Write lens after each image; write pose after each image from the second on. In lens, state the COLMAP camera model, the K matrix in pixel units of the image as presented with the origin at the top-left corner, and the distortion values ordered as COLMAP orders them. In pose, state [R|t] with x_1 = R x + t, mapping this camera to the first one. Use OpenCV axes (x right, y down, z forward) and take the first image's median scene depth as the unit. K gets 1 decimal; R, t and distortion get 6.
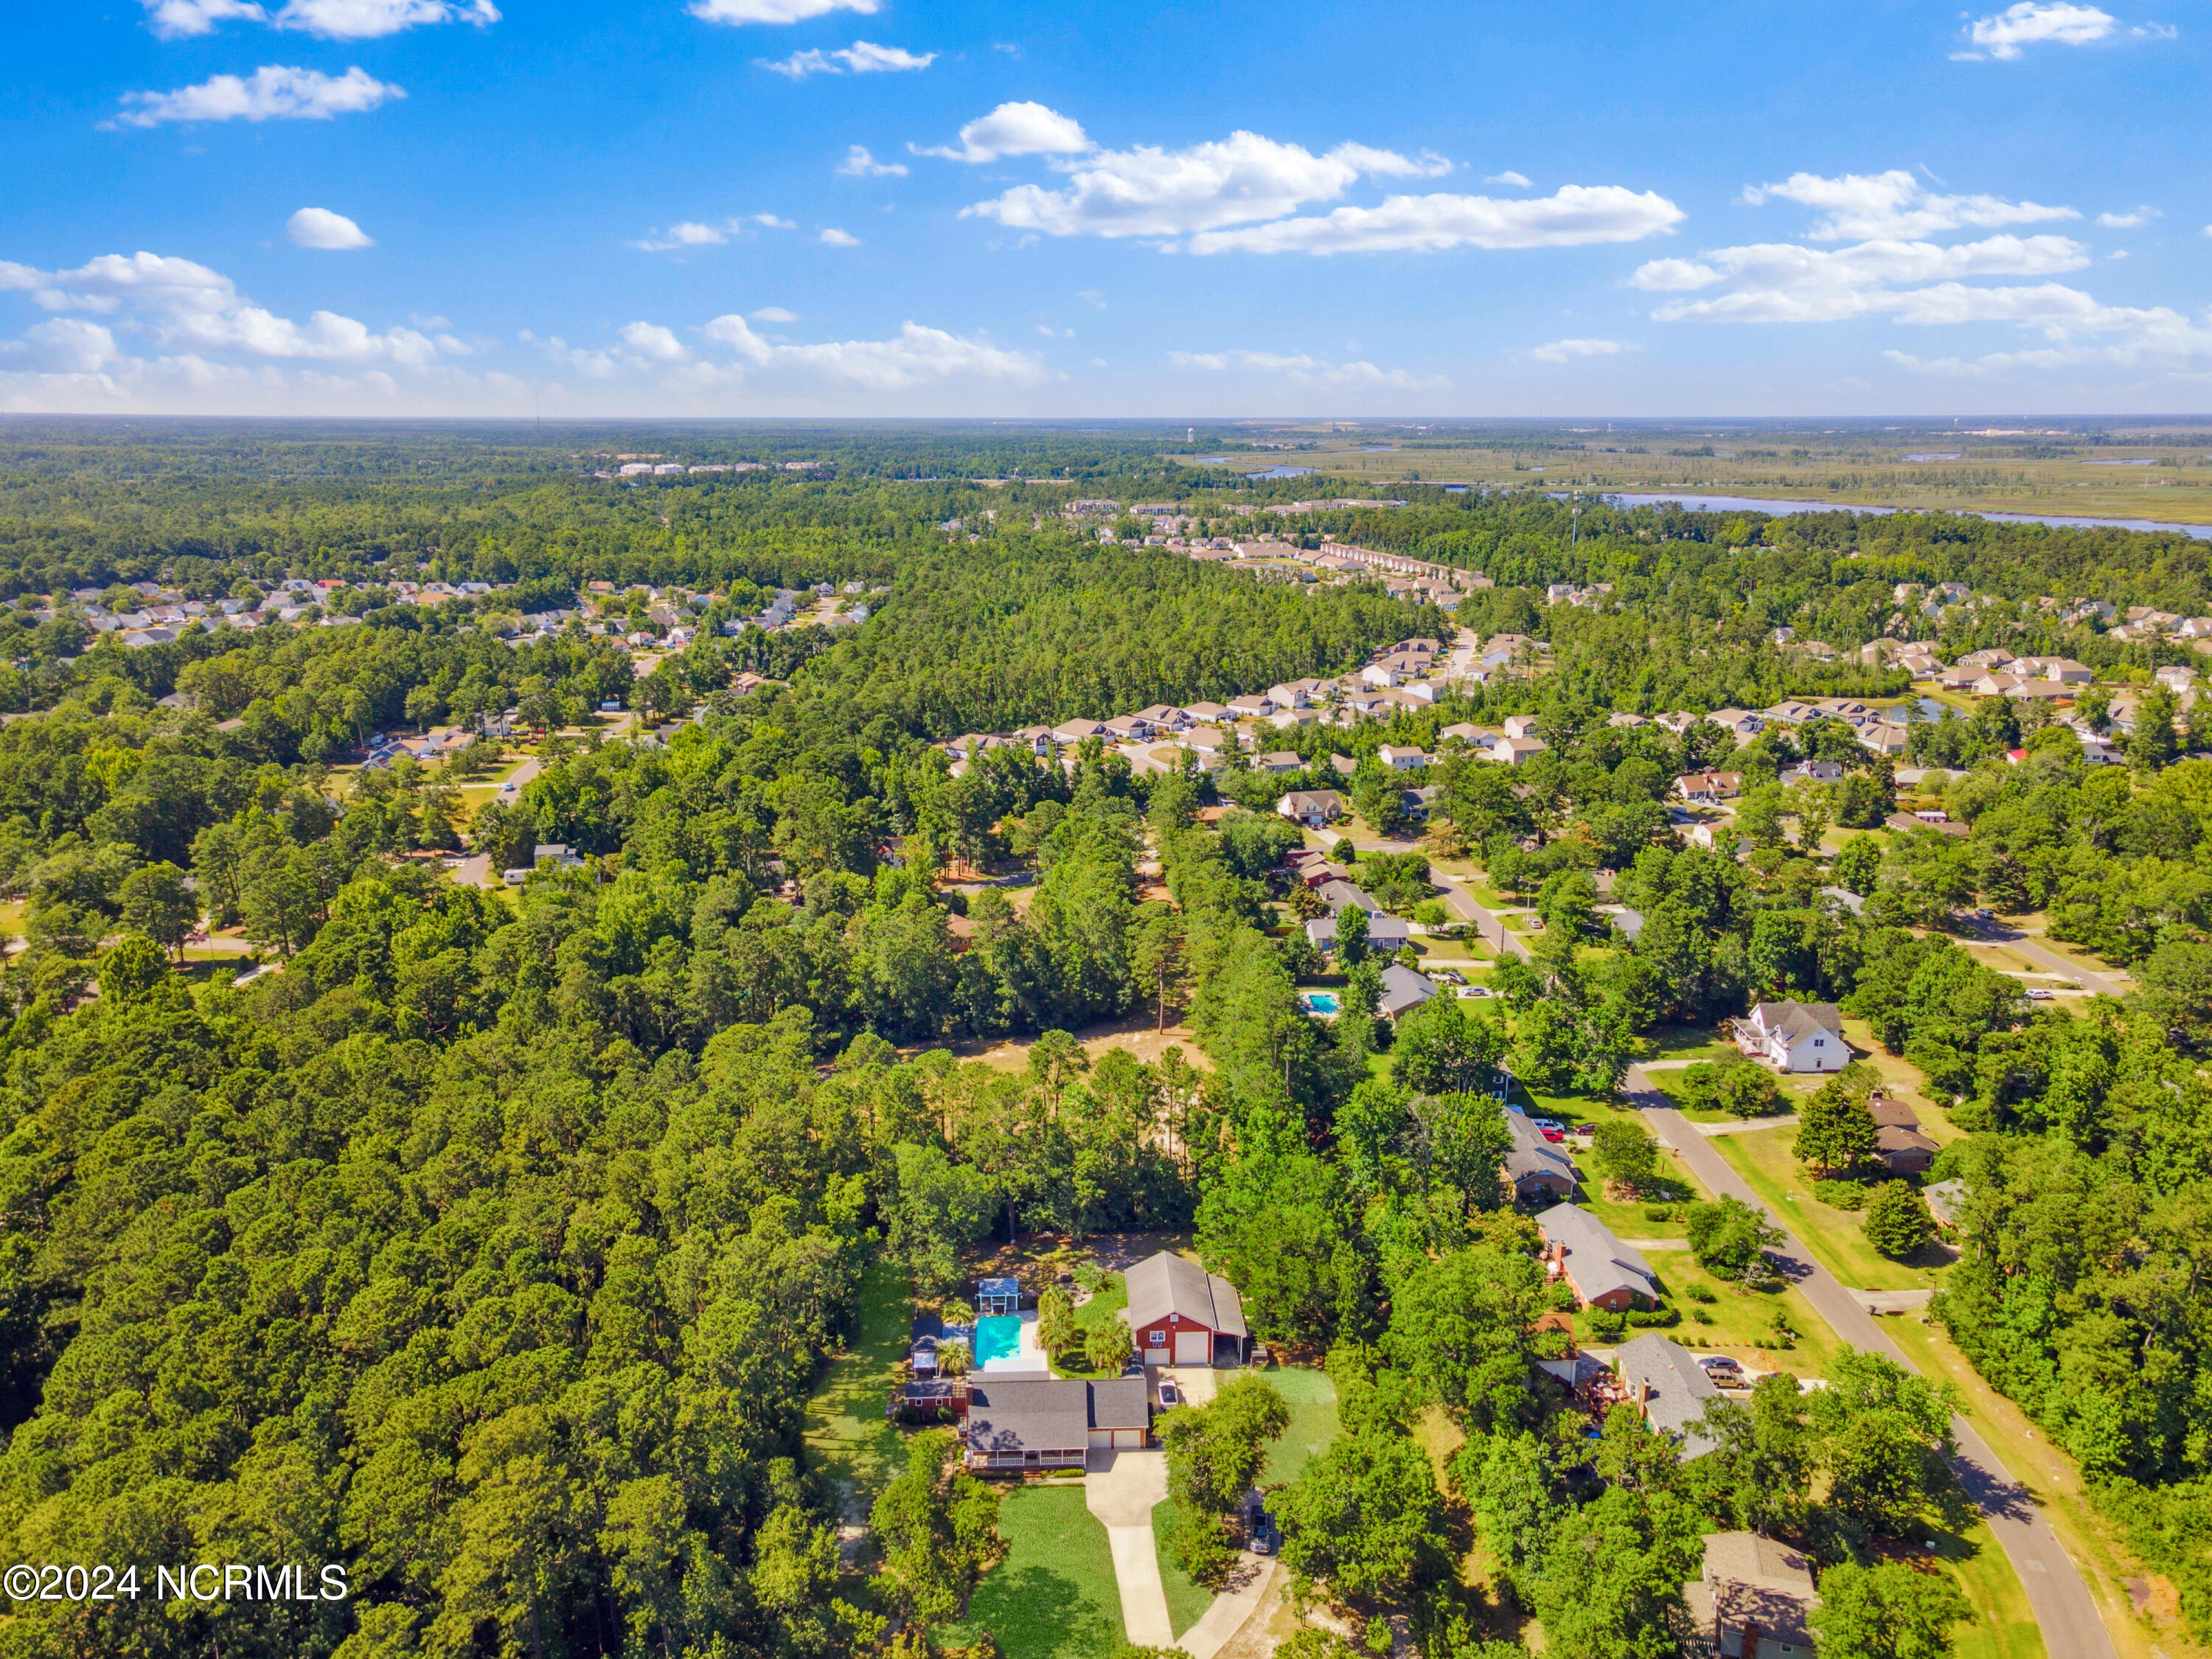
lens RADIAL K [[1651.8, 0, 1107.8], [0, 1651.8, 837.1], [0, 0, 1]] dist [0.063511, -0.001985]
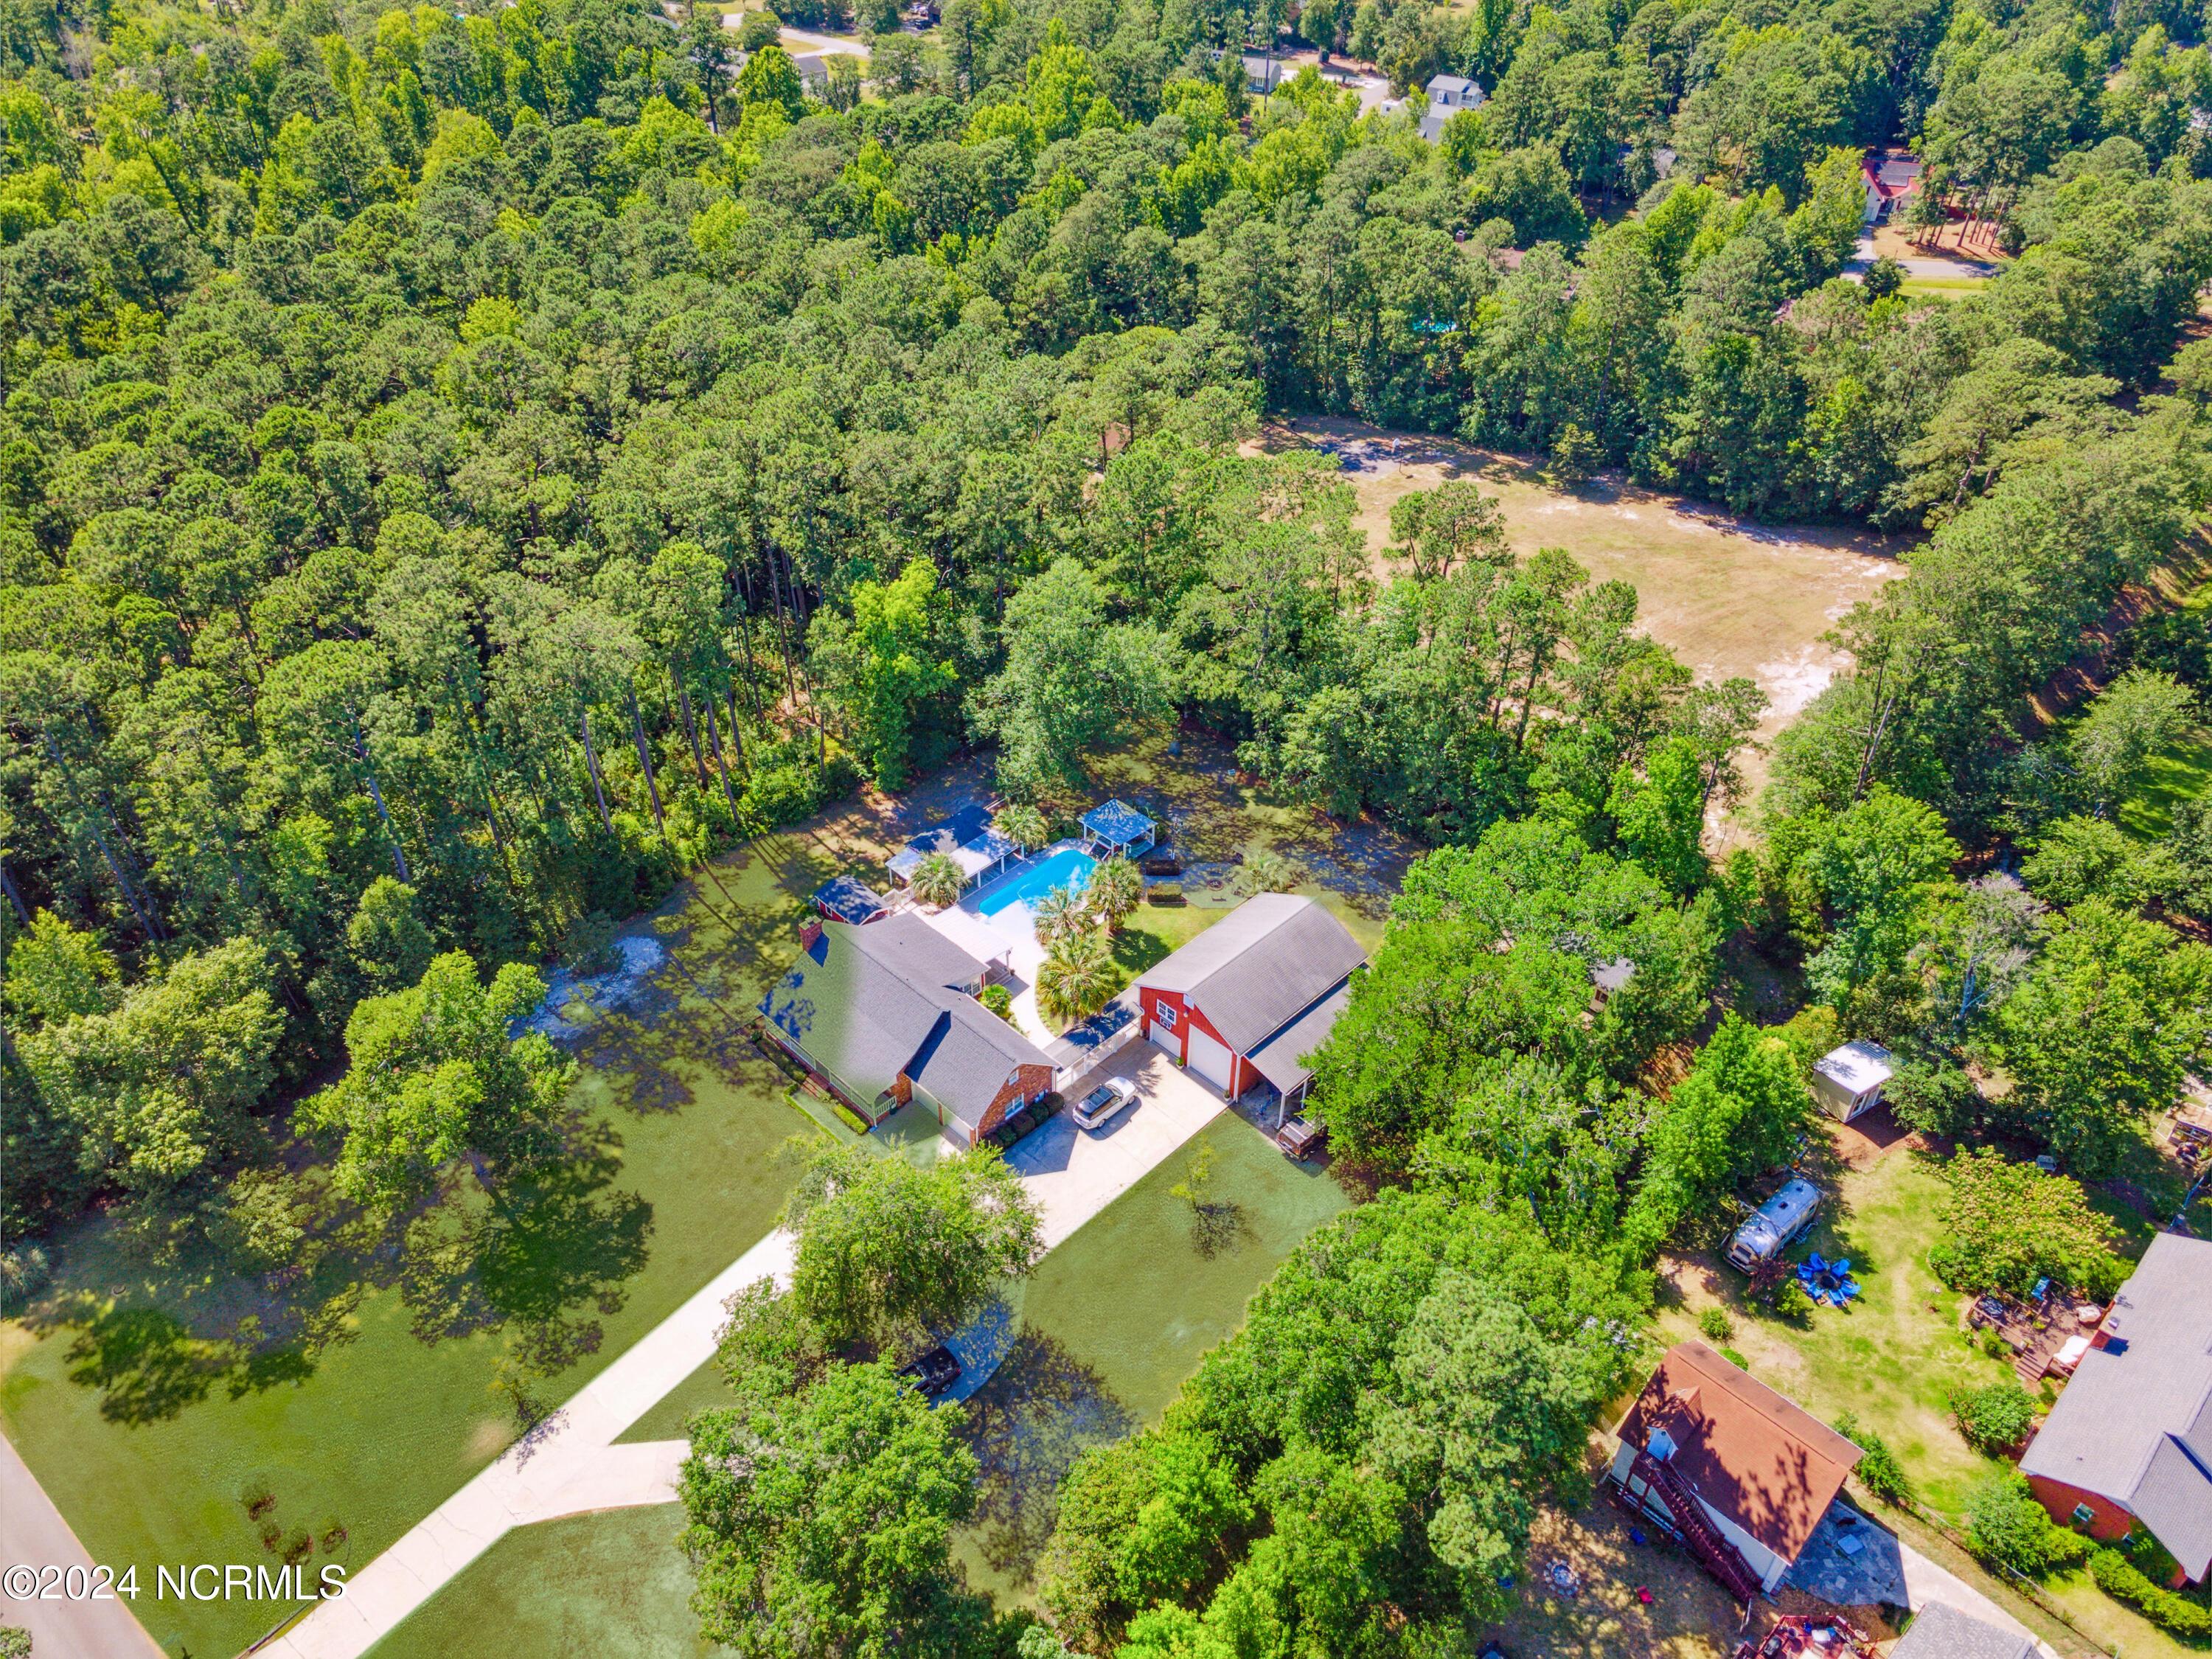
lens RADIAL K [[1596.3, 0, 1106.0], [0, 1596.3, 829.5], [0, 0, 1]] dist [0.046240, 0.010450]
pose [[0.680536, 0.462084, -0.568638, 0.306133], [-0.197476, 0.863022, 0.464969, -0.014411], [0.705602, -0.204136, 0.678568, 0.611070]]
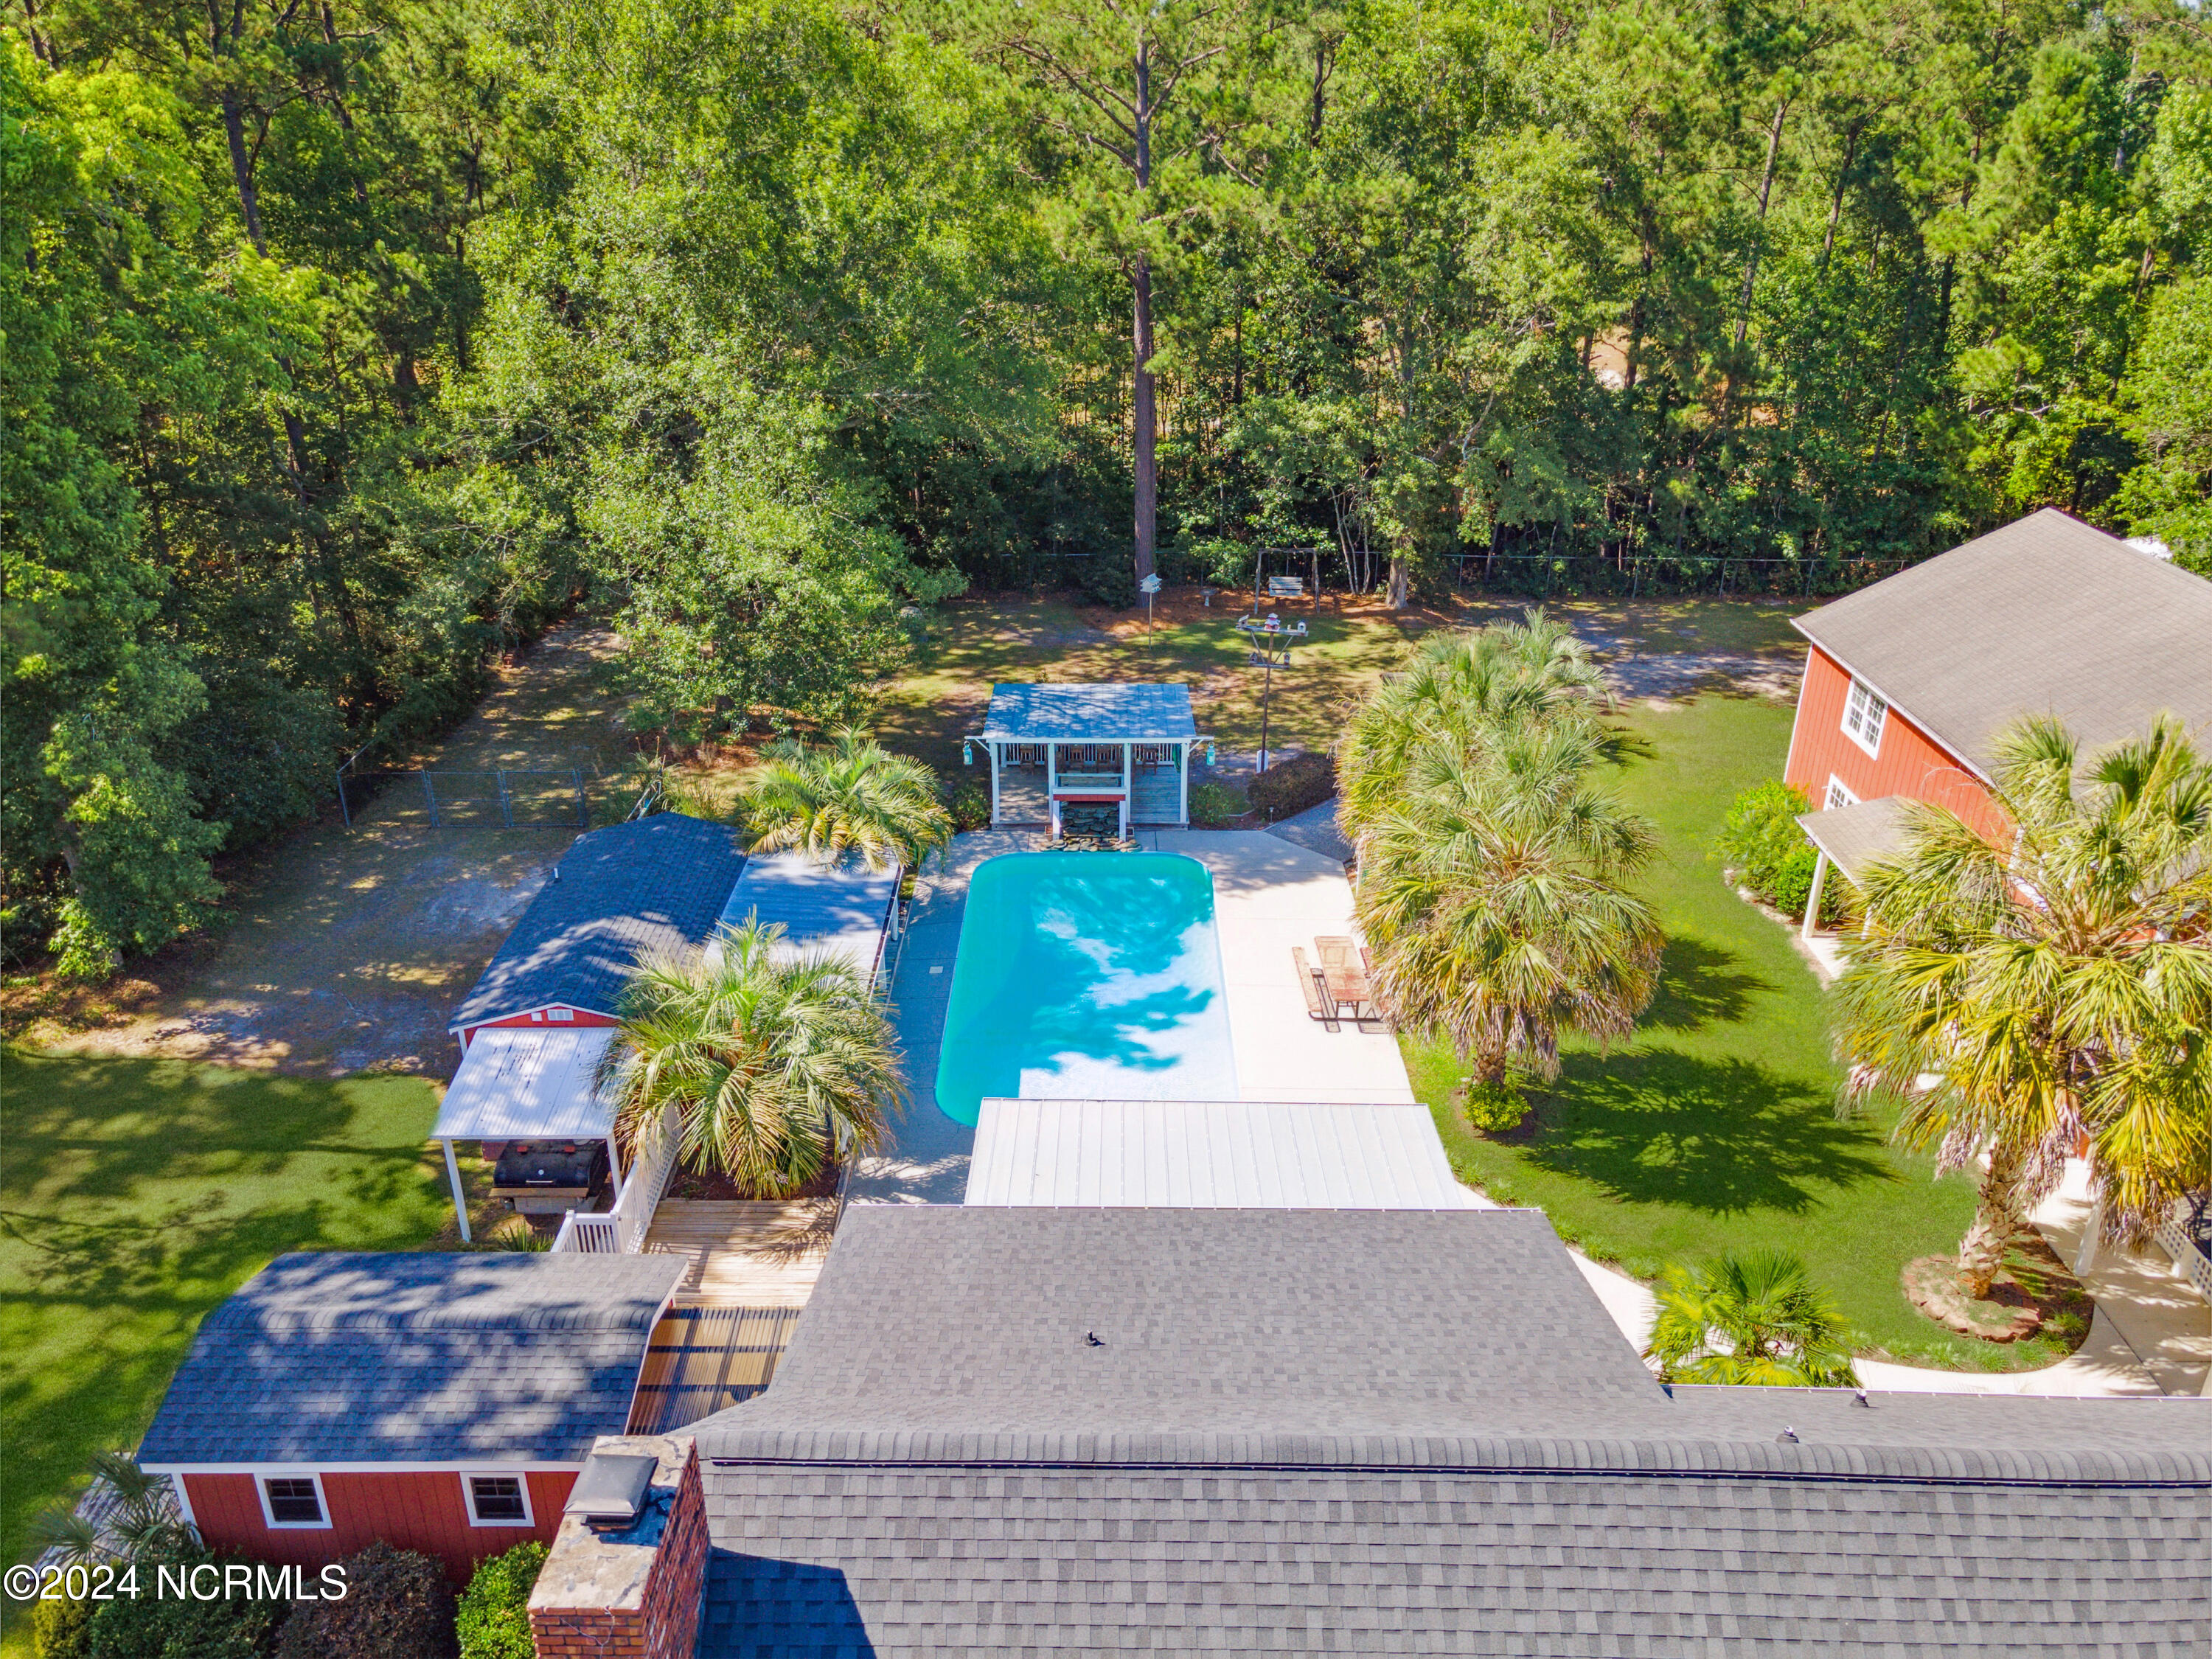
lens RADIAL K [[1596.3, 0, 1106.0], [0, 1596.3, 829.5], [0, 0, 1]] dist [0.046240, 0.010450]
pose [[0.998502, 0.022583, -0.049844, -0.057890], [-0.013558, 0.984566, 0.174487, 0.269304], [0.053015, -0.173550, 0.983397, 0.871347]]
